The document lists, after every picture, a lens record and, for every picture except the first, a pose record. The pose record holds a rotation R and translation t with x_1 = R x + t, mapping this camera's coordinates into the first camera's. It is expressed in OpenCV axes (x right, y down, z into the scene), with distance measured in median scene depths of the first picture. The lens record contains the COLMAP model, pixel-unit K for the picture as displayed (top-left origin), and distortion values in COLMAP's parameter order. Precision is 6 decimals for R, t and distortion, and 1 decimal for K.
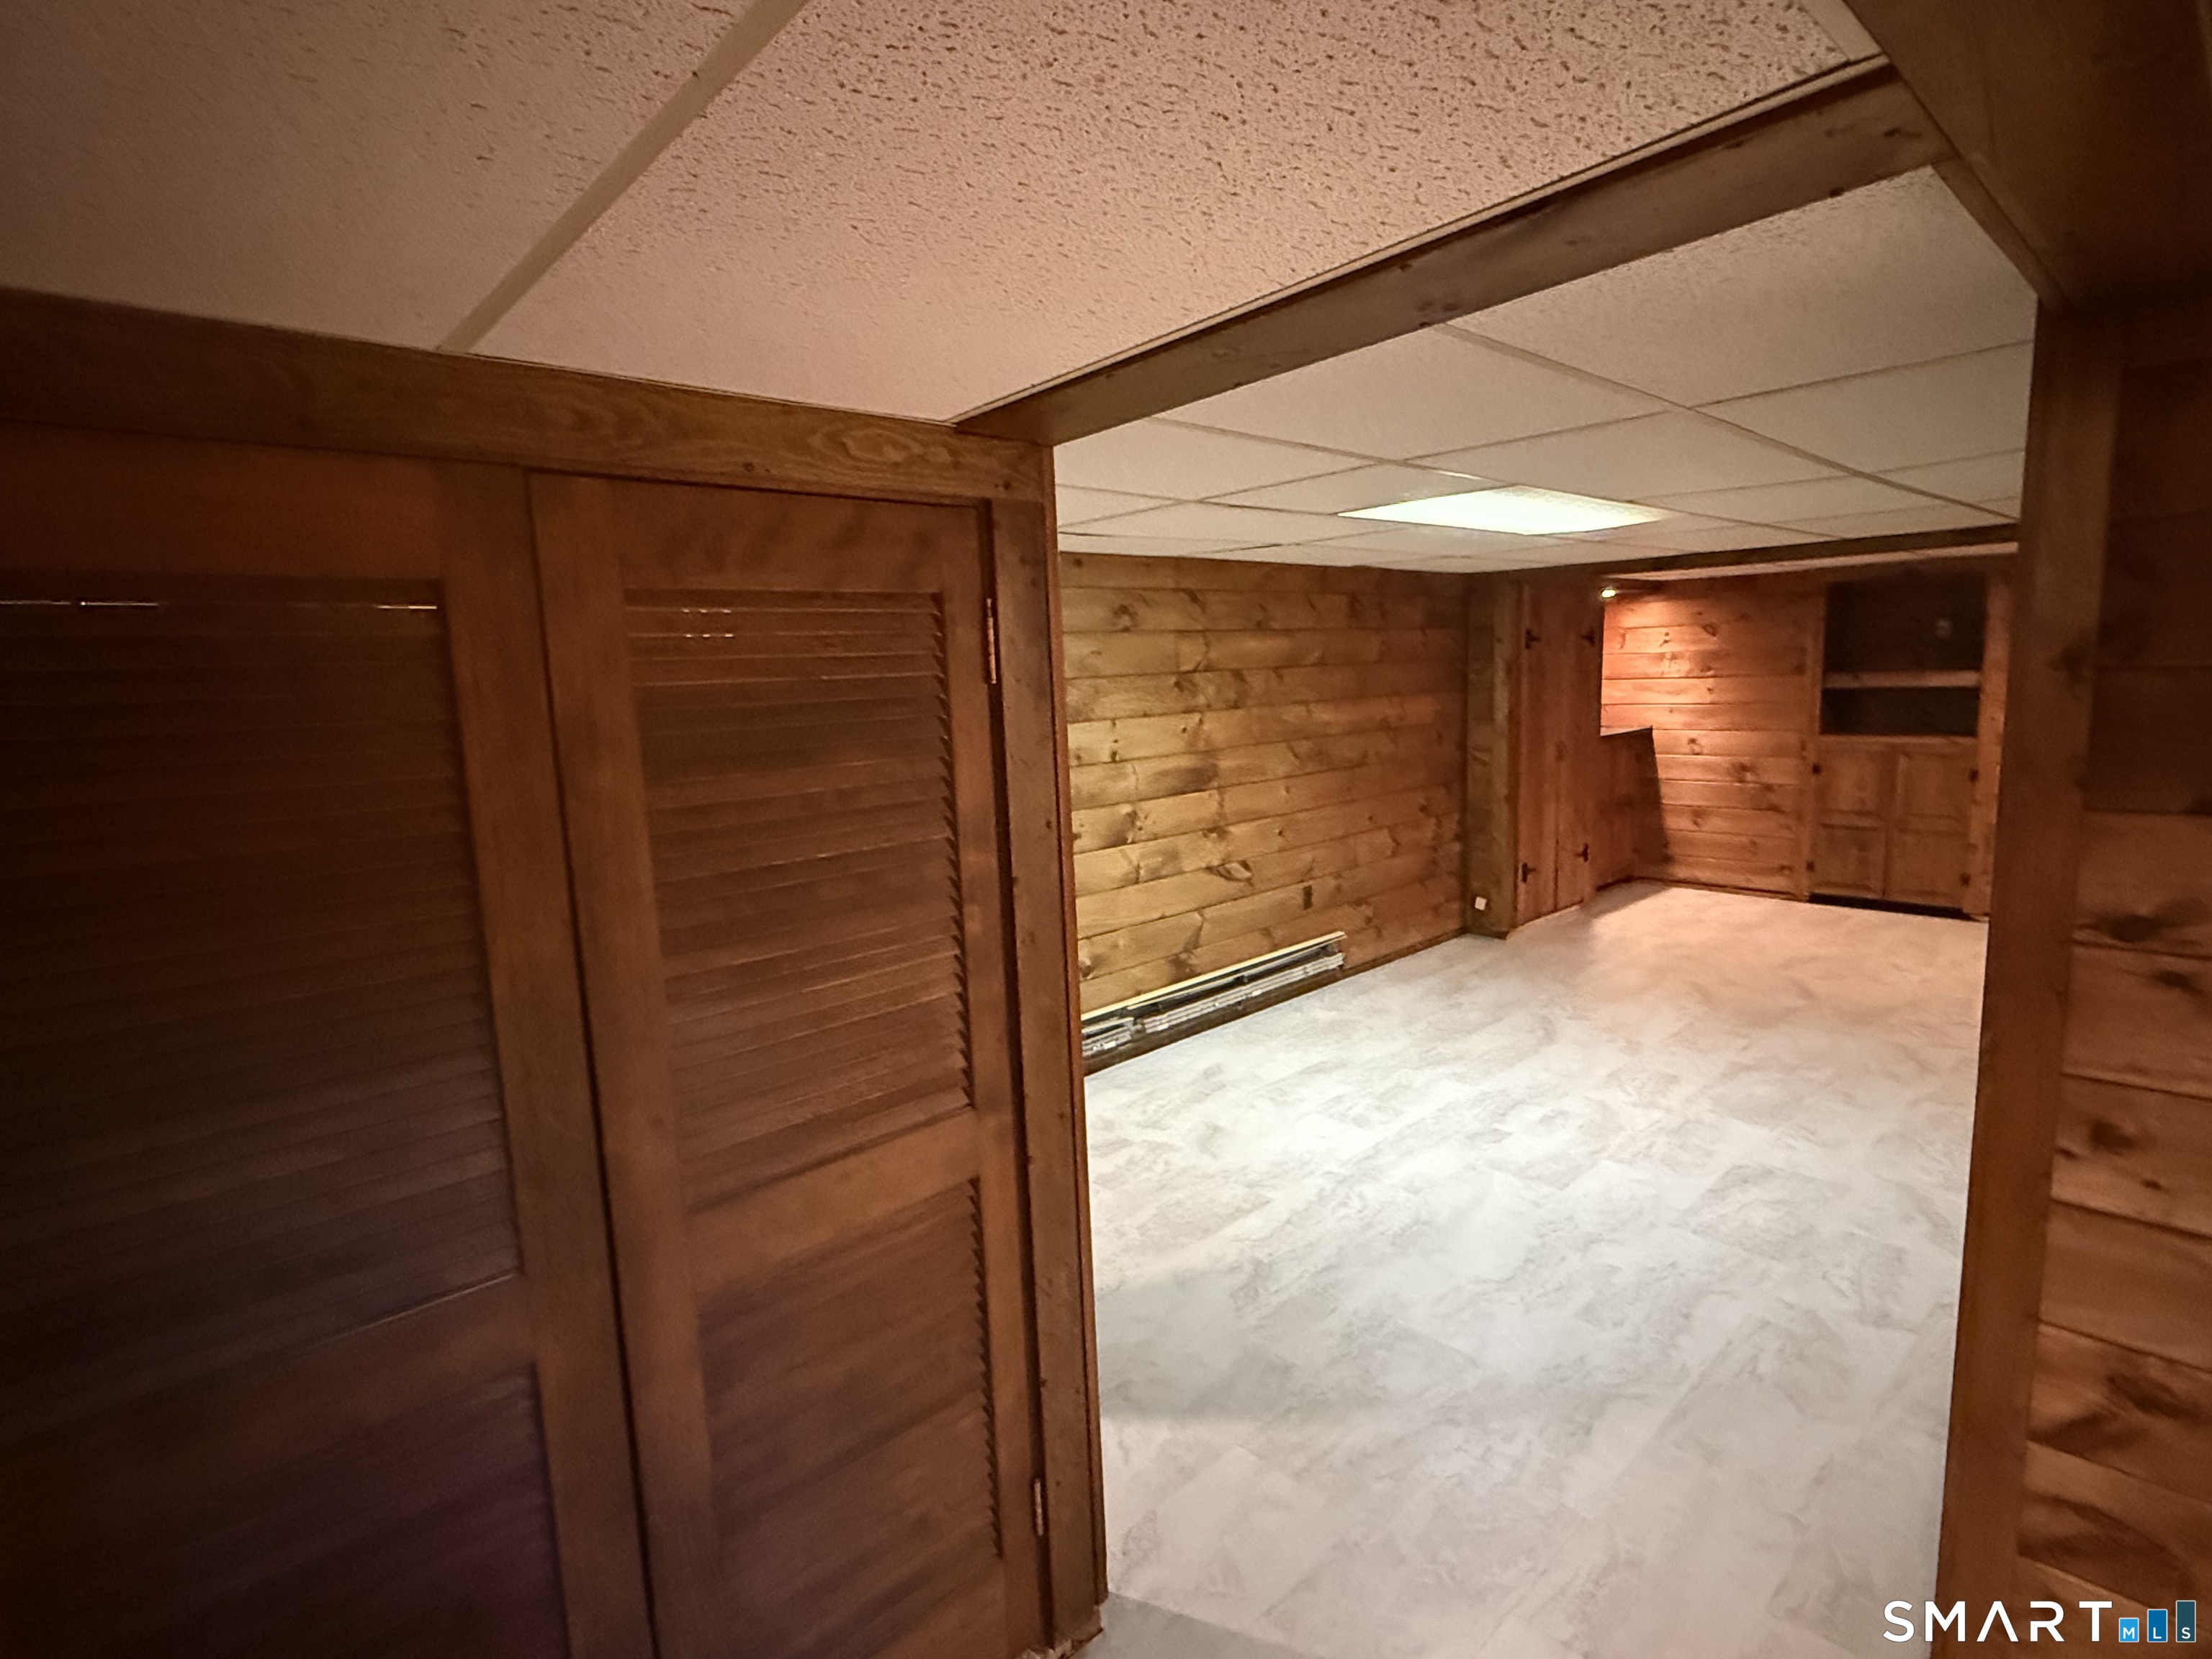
lens RADIAL K [[1103.3, 0, 1105.4], [0, 1103.3, 832.6], [0, 0, 1]] dist [-0.004814, -0.001175]
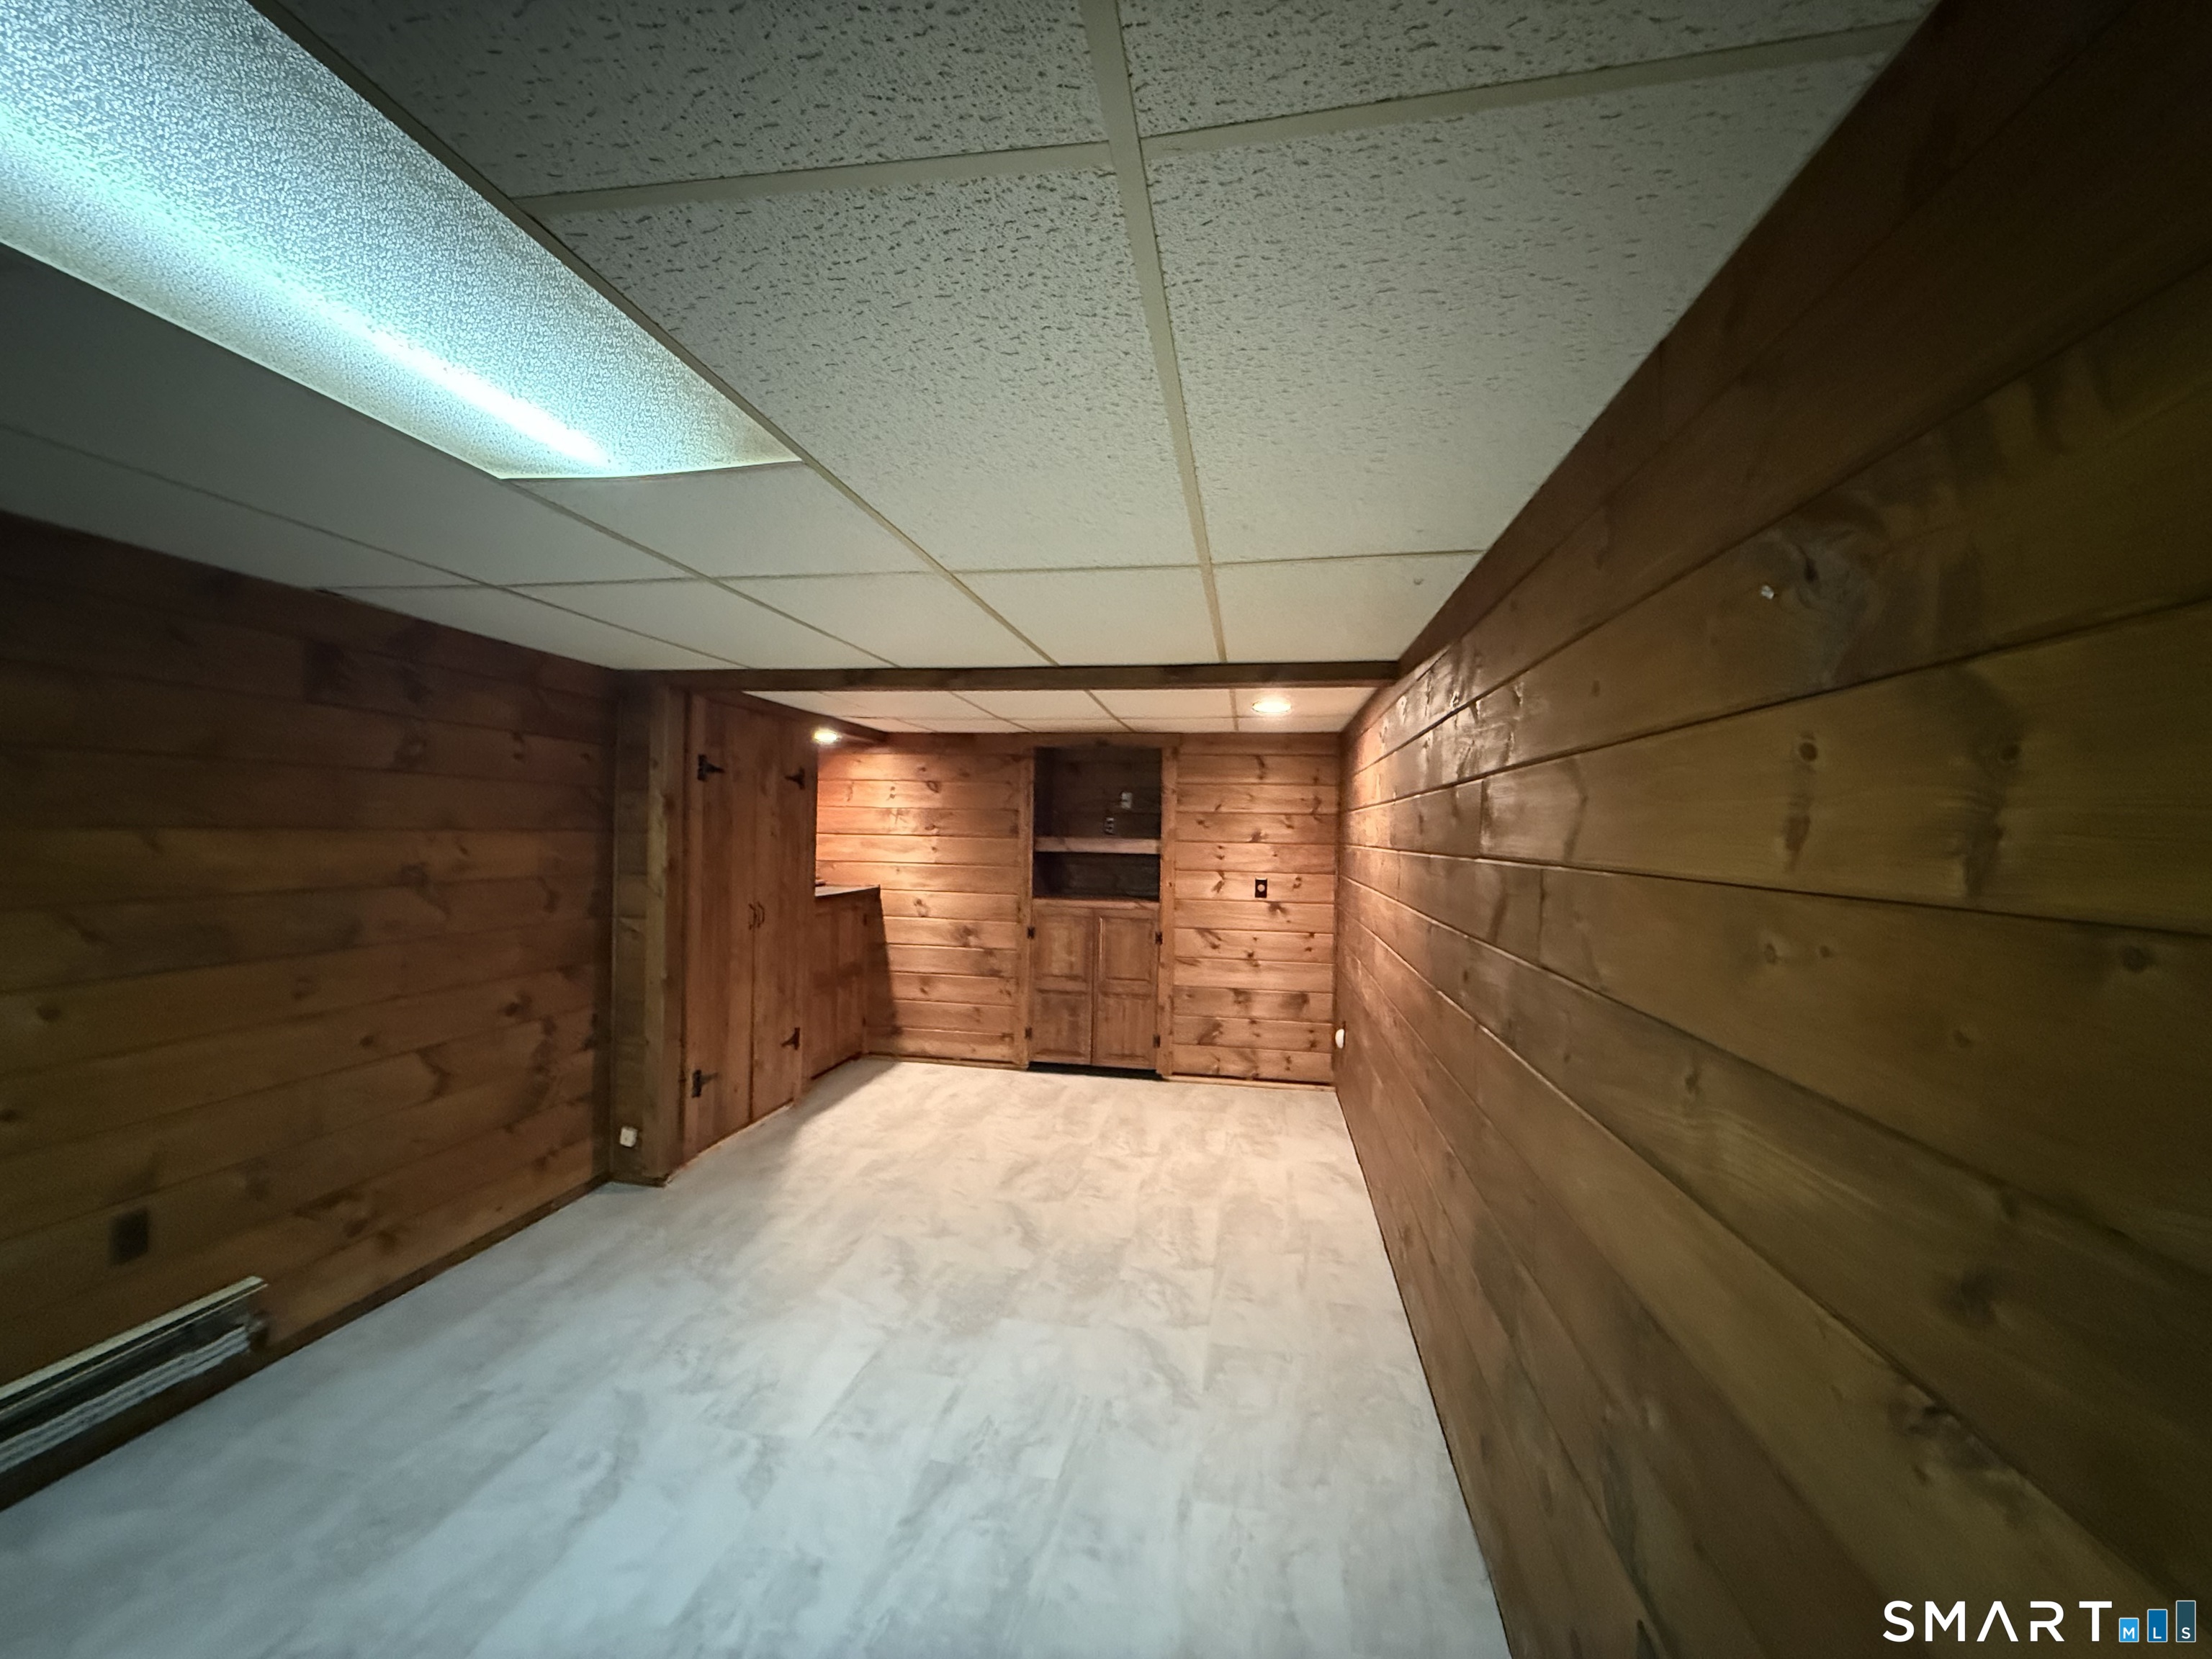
lens RADIAL K [[878.2, 0, 1102.8], [0, 878.2, 831.2], [0, 0, 1]] dist [0.002910, -0.001224]
pose [[0.793229, 0.055220, 0.606414, 0.225383], [0.038519, 0.989335, -0.140475, -0.035982], [-0.607703, 0.134787, 0.782642, 0.349815]]
